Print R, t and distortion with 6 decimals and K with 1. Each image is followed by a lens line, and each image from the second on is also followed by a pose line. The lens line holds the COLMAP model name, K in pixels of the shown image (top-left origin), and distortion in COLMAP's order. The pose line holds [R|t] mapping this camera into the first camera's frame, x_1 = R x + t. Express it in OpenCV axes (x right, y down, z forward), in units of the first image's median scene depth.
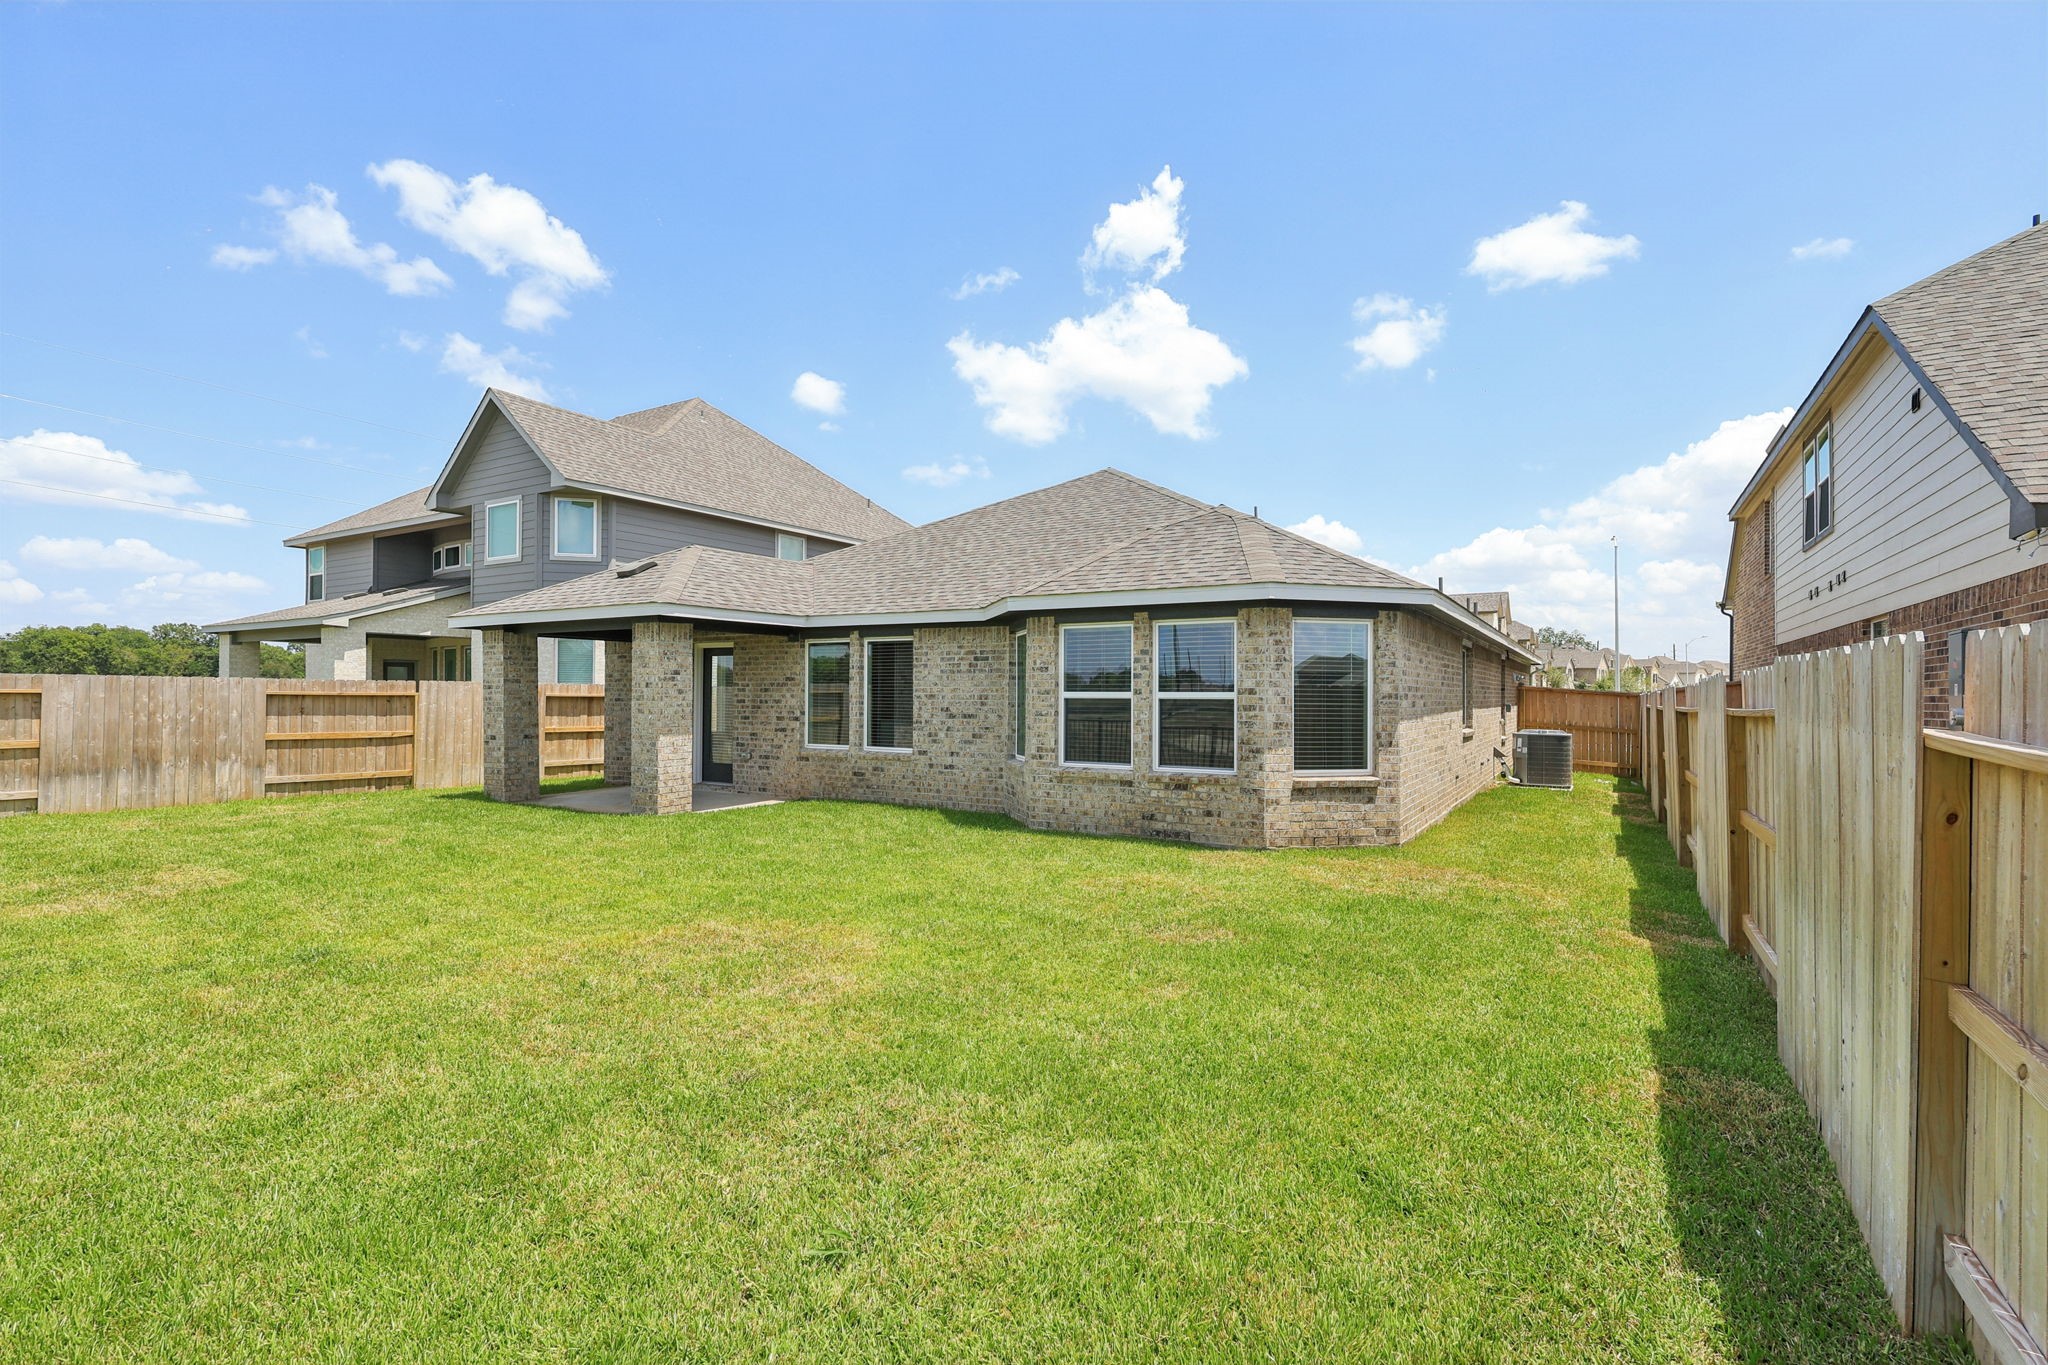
lens RADIAL K [[947.6, 0, 1037.6], [0, 947.6, 687.8], [0, 0, 1]] dist [0.001649, -0.000229]
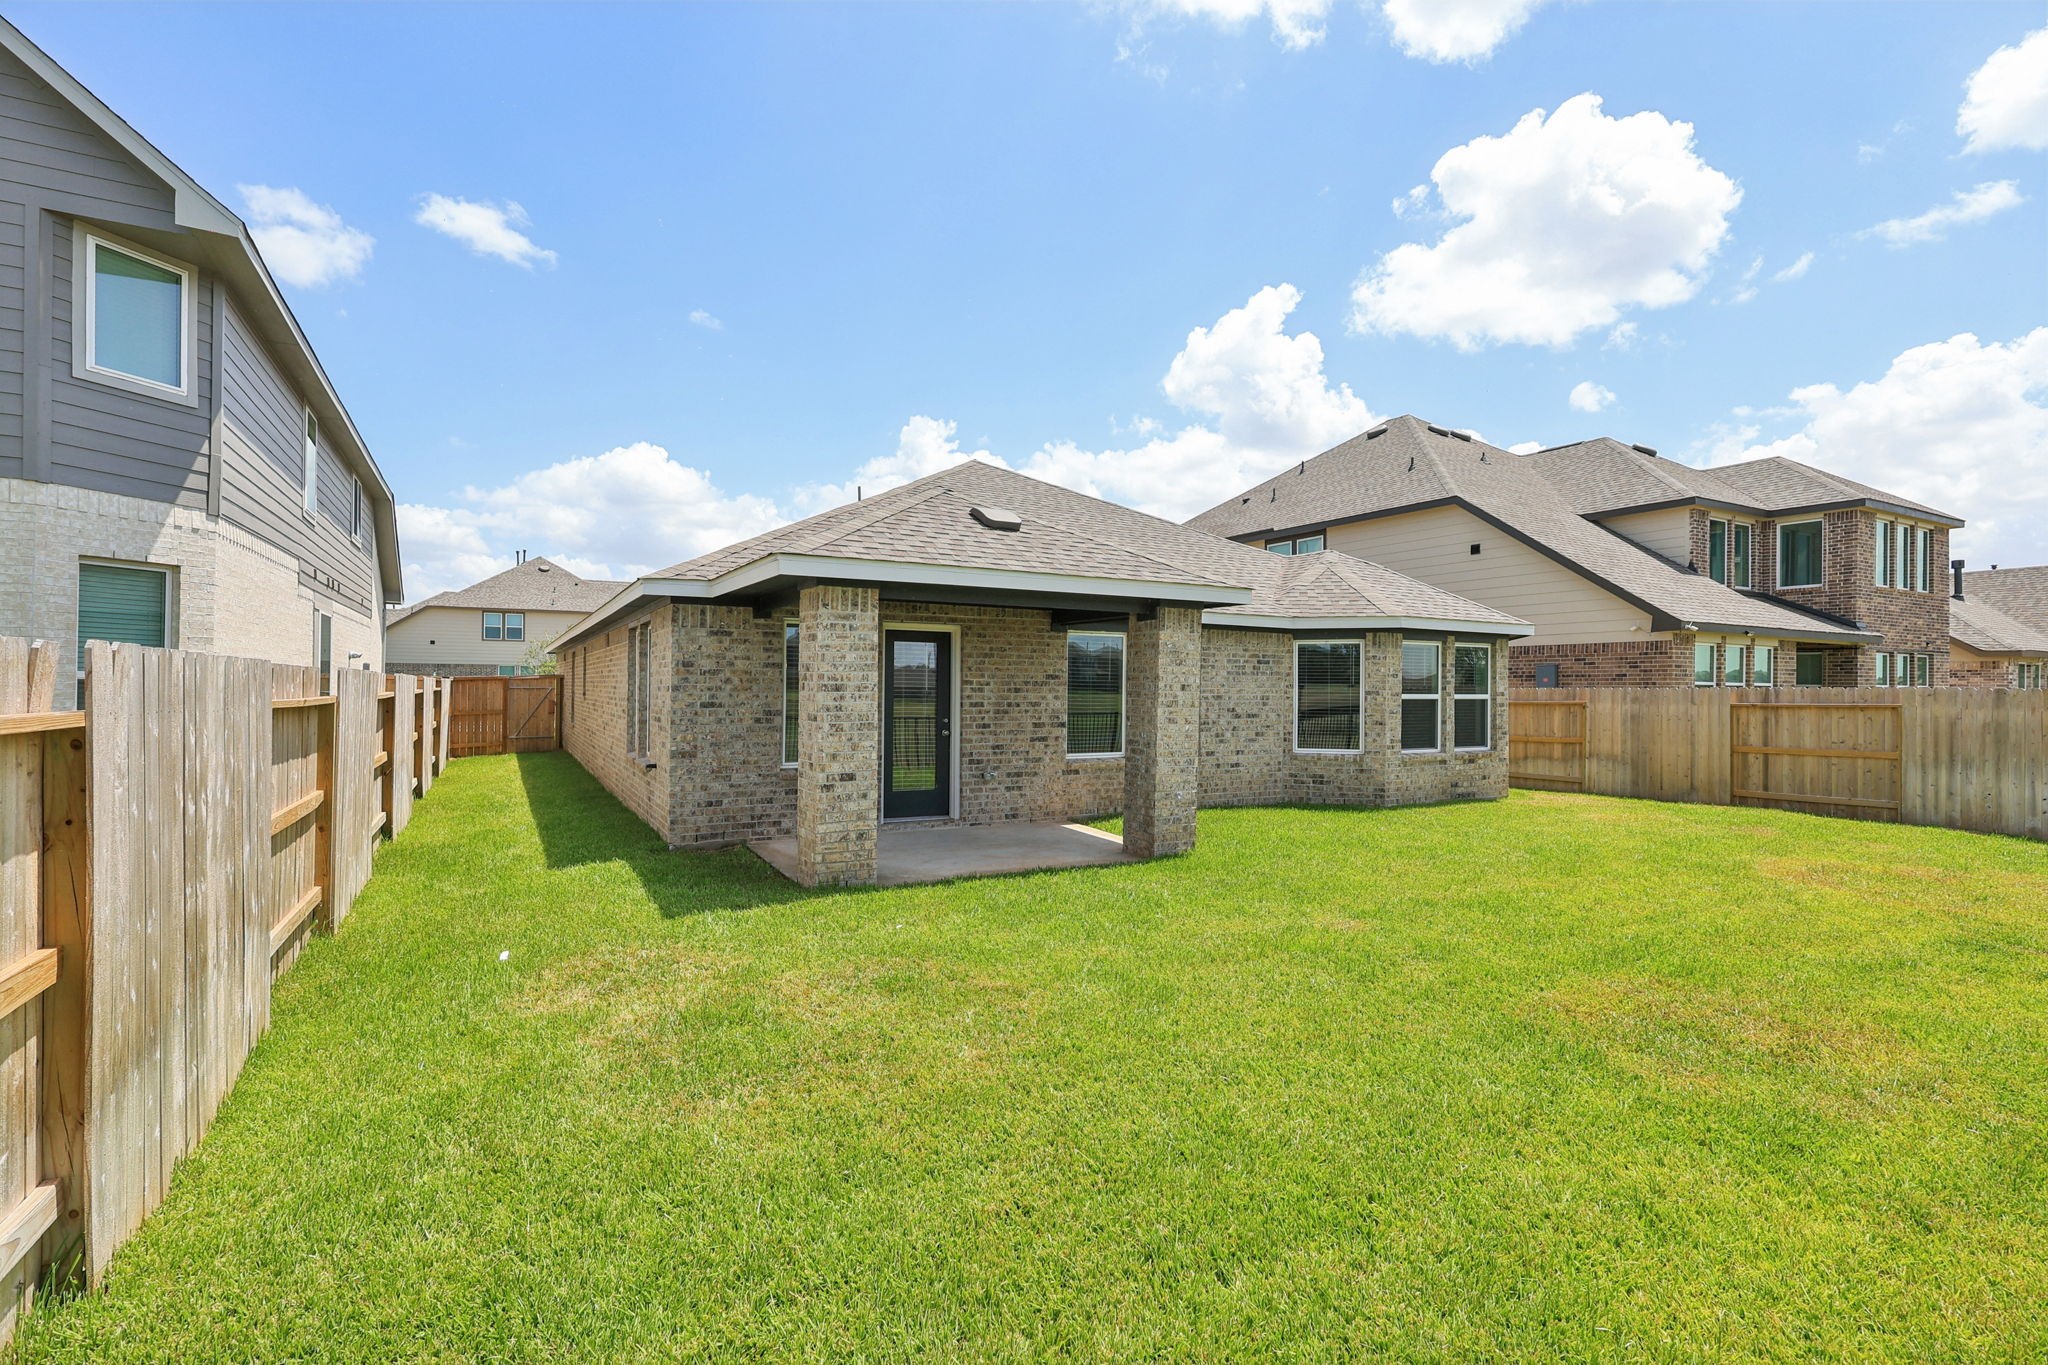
lens RADIAL K [[947.6, 0, 1015.7], [0, 947.6, 693.8], [0, 0, 1]] dist [0.001649, -0.000229]
pose [[0.498863, -0.008322, 0.866641, -0.912884], [-0.012904, 0.999772, 0.017028, -0.007510], [-0.866585, -0.019678, 0.498642, 0.568818]]
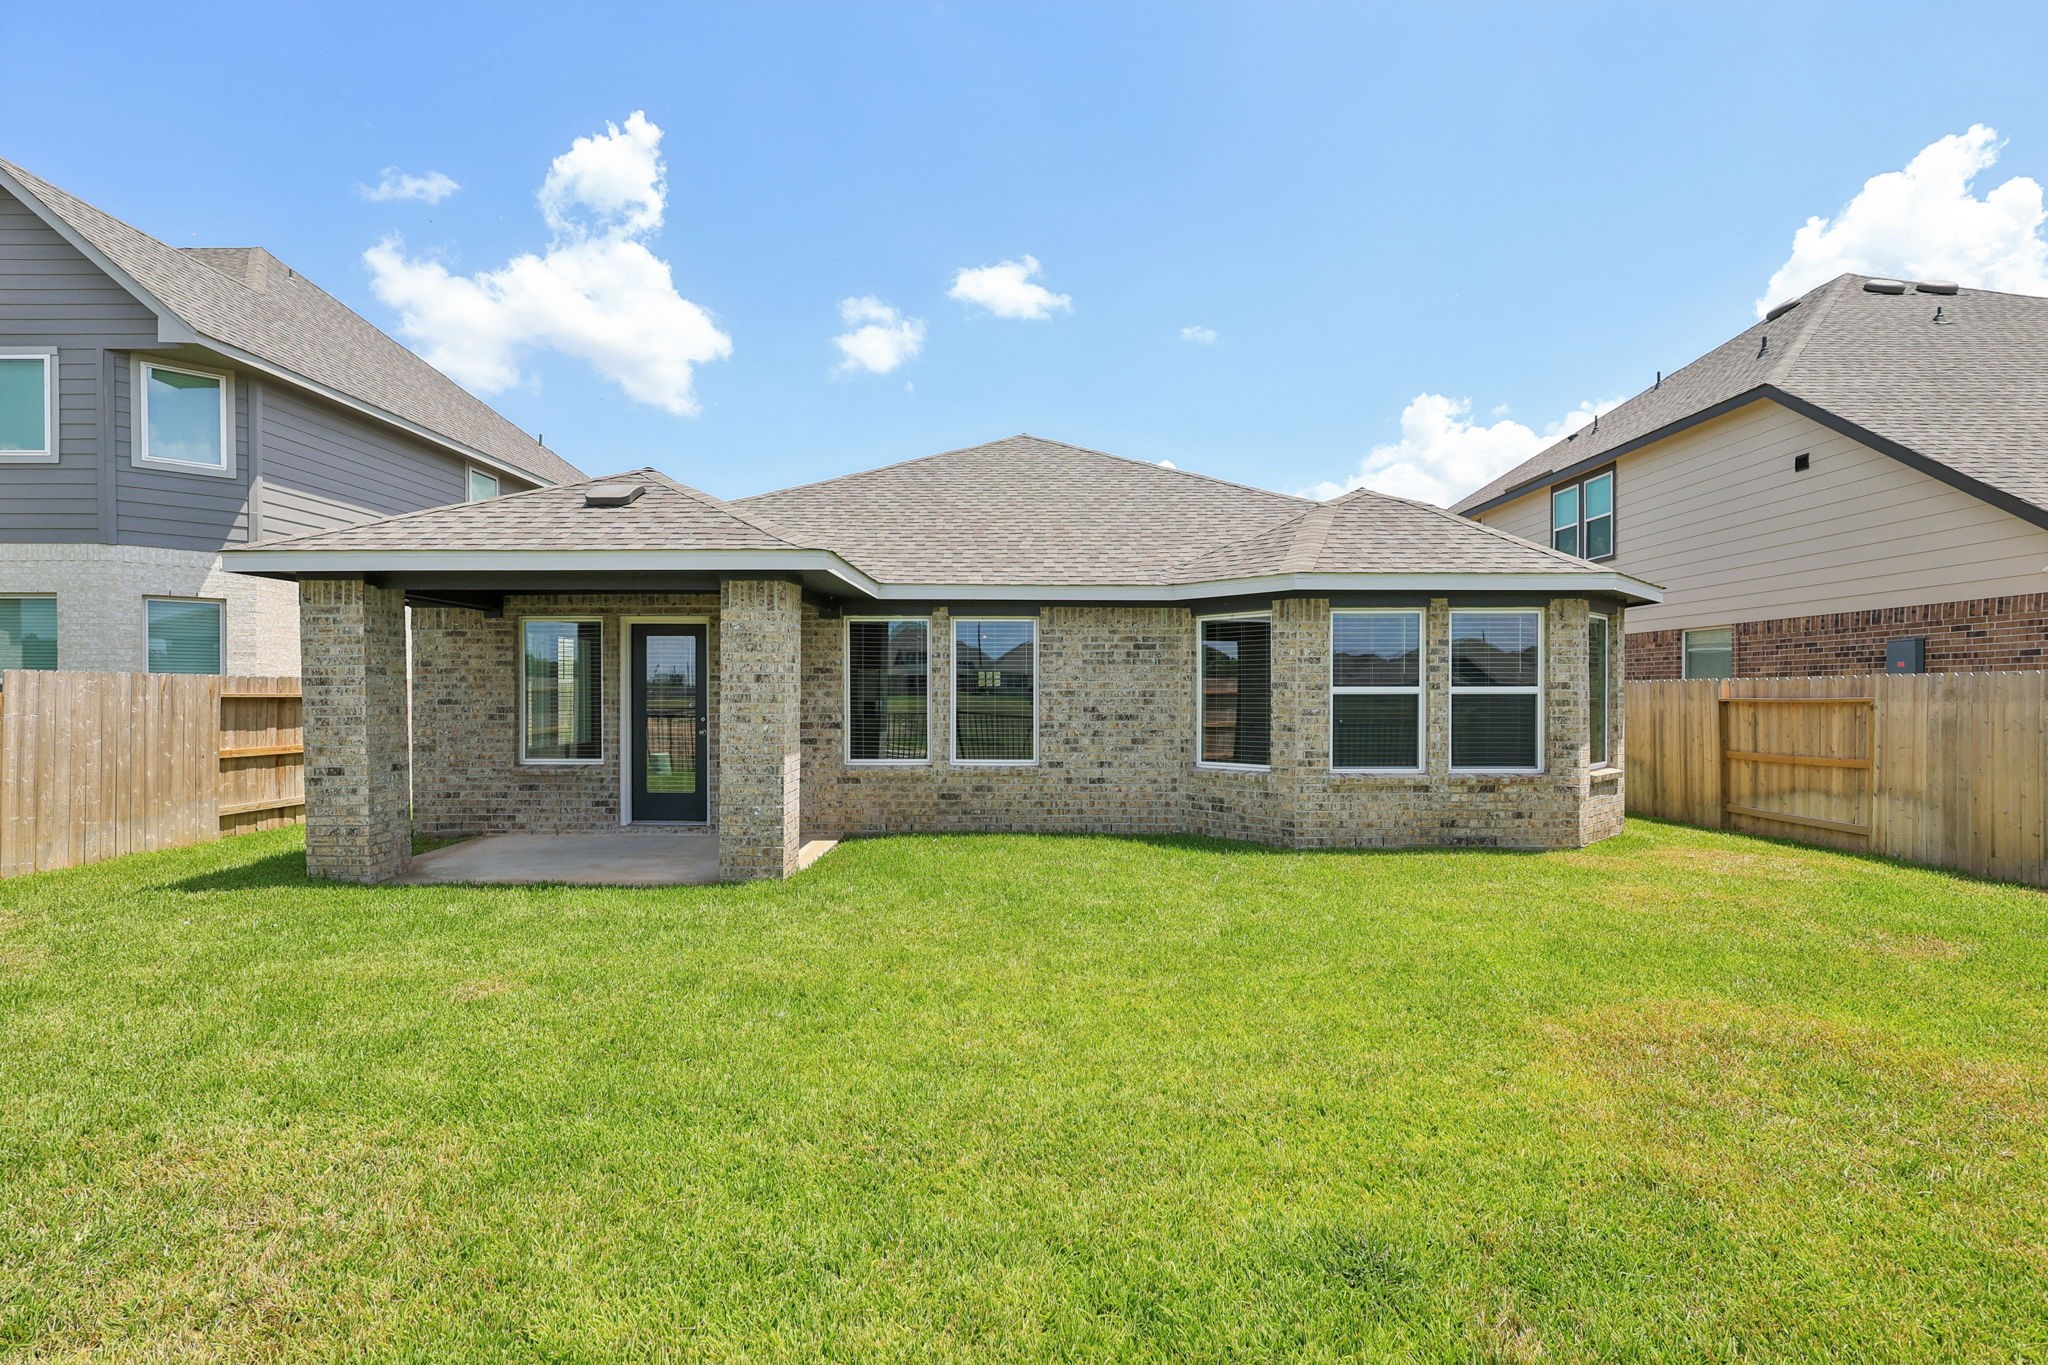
lens RADIAL K [[947.6, 0, 1023.7], [0, 947.6, 714.4], [0, 0, 1]] dist [0.001649, -0.000229]
pose [[0.862801, -0.019003, 0.505186, -0.454754], [0.001207, 0.999368, 0.035532, -0.001176], [-0.505542, -0.030047, 0.862279, 0.277630]]
